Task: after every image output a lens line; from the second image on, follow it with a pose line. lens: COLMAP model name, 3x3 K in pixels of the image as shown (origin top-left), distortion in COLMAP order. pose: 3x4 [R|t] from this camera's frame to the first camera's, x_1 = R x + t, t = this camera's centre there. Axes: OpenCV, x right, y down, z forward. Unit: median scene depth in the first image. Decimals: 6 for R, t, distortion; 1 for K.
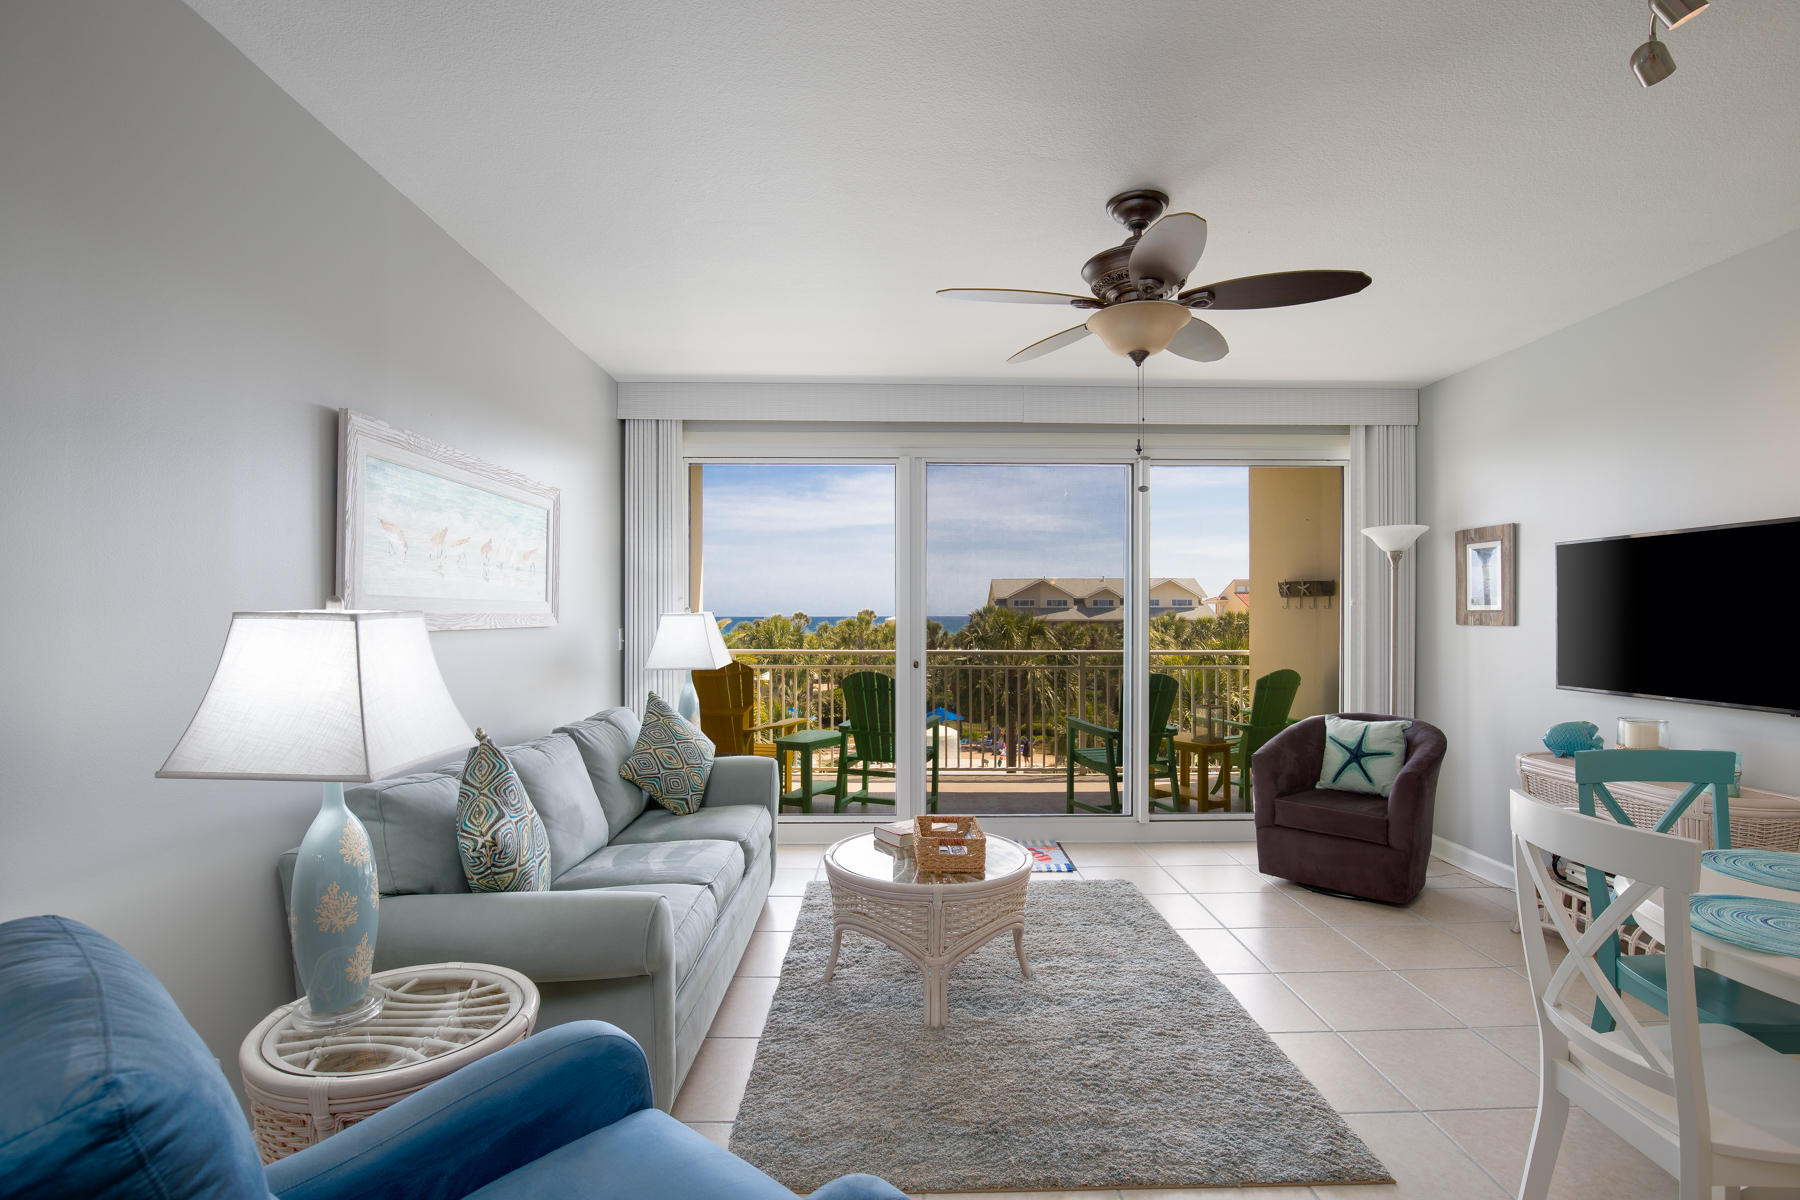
lens RADIAL K [[864.6, 0, 900.0], [0, 864.6, 600.0], [0, 0, 1]] dist [-0.001570, -0.000116]
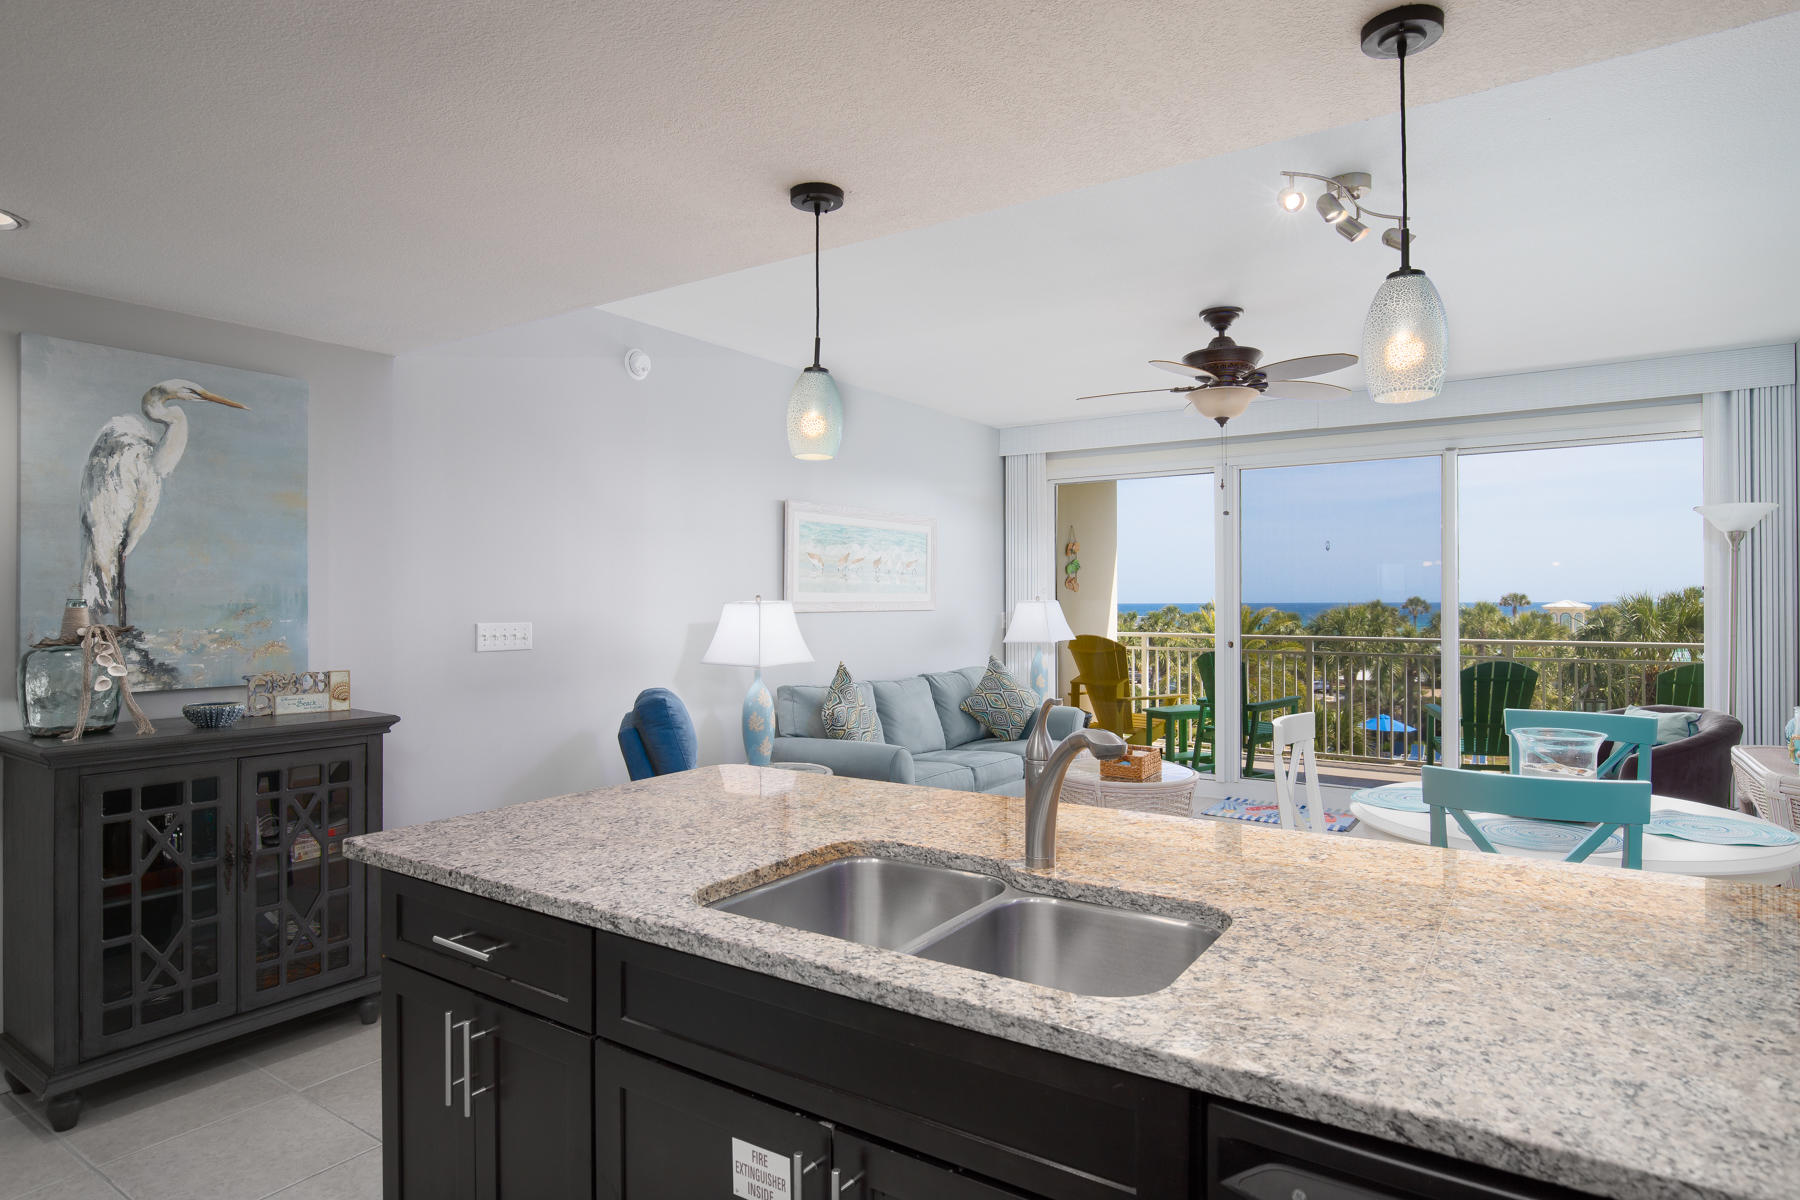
lens RADIAL K [[994.4, 0, 900.0], [0, 994.4, 600.0], [0, 0, 1]] dist [0.054121, 0.000233]
pose [[0.820443, -0.001740, -0.571725, 0.516495], [0.011426, 0.999846, 0.013354, -0.010260], [0.571613, -0.017489, 0.820337, -0.432408]]
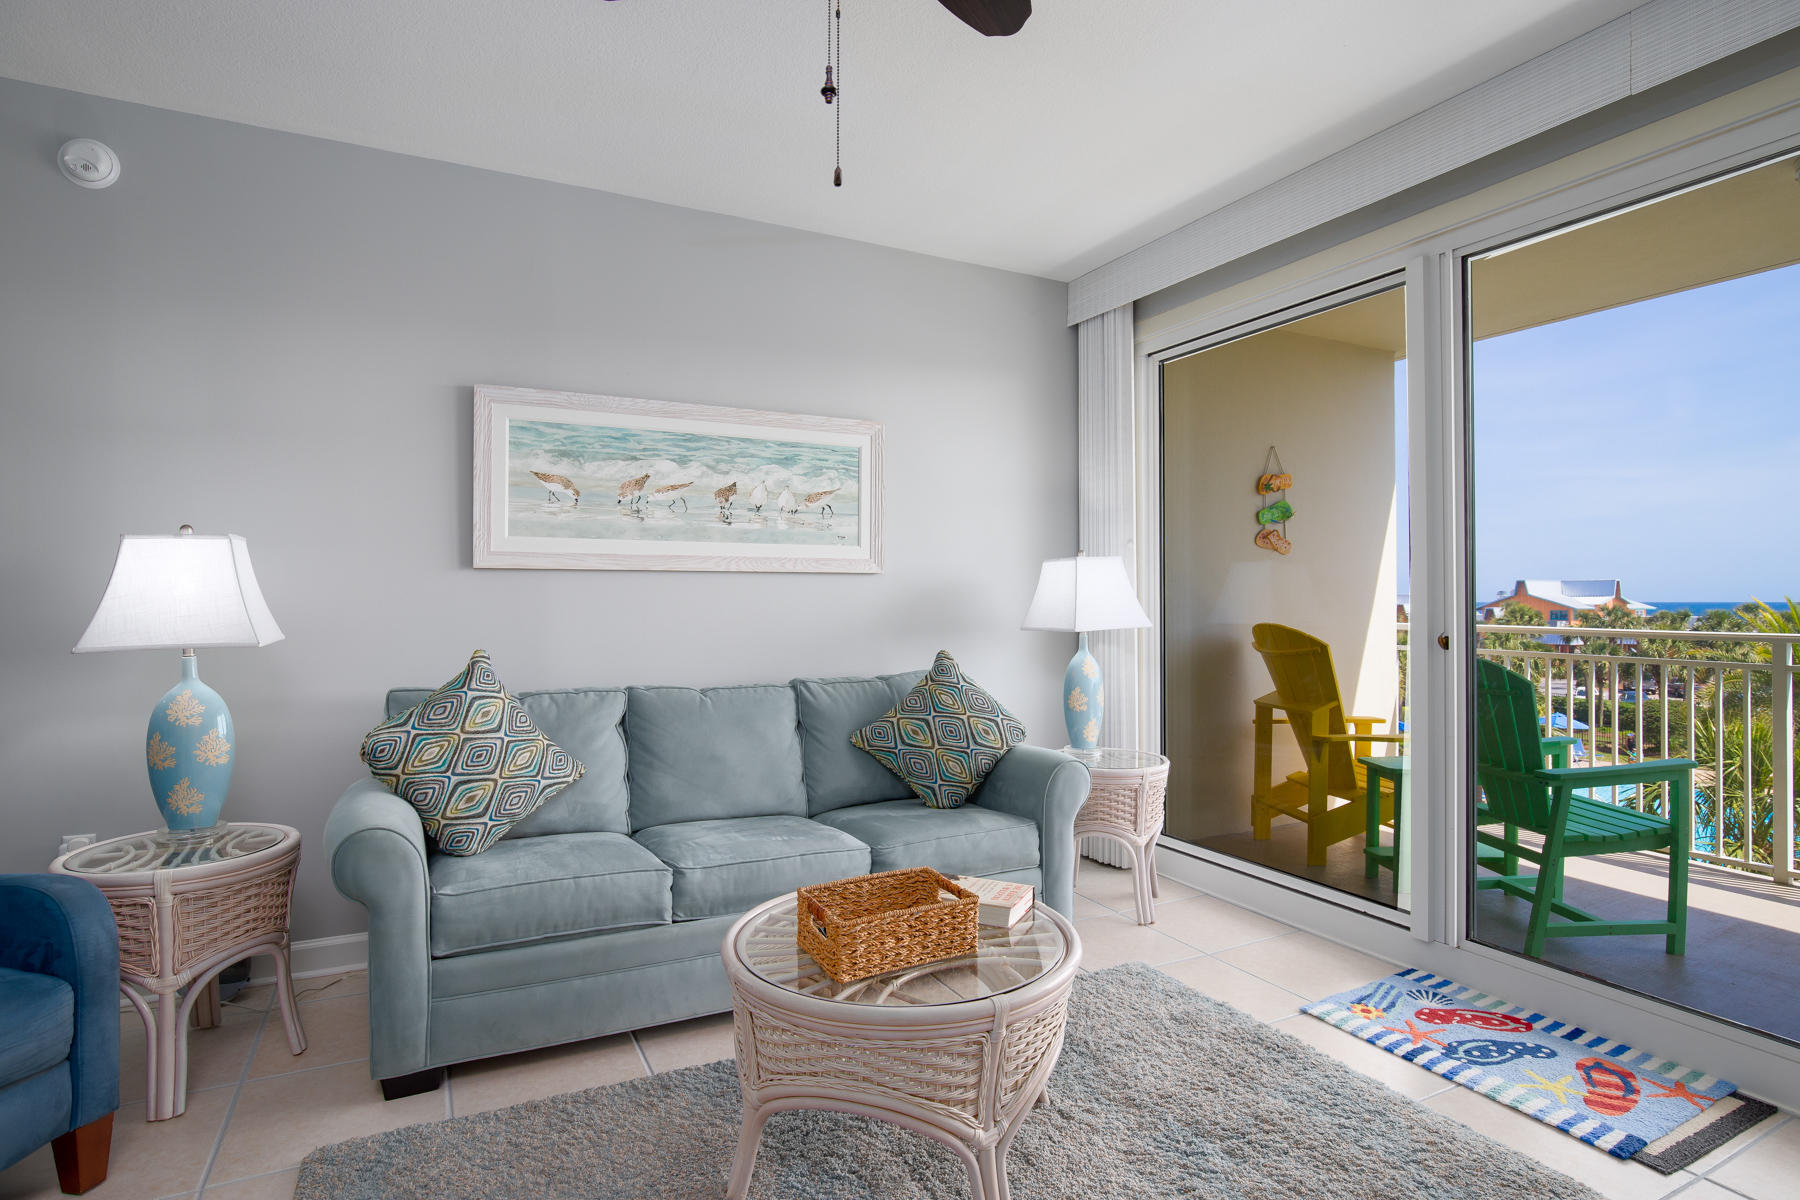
lens RADIAL K [[935.6, 0, 900.0], [0, 935.6, 600.0], [0, 0, 1]] dist [-0.012942, 0.000047]
pose [[0.448572, 0.000010, -0.893747, 0.468814], [0.015497, 0.999850, 0.007789, 0.048264], [0.893613, -0.017344, 0.448504, 0.550491]]
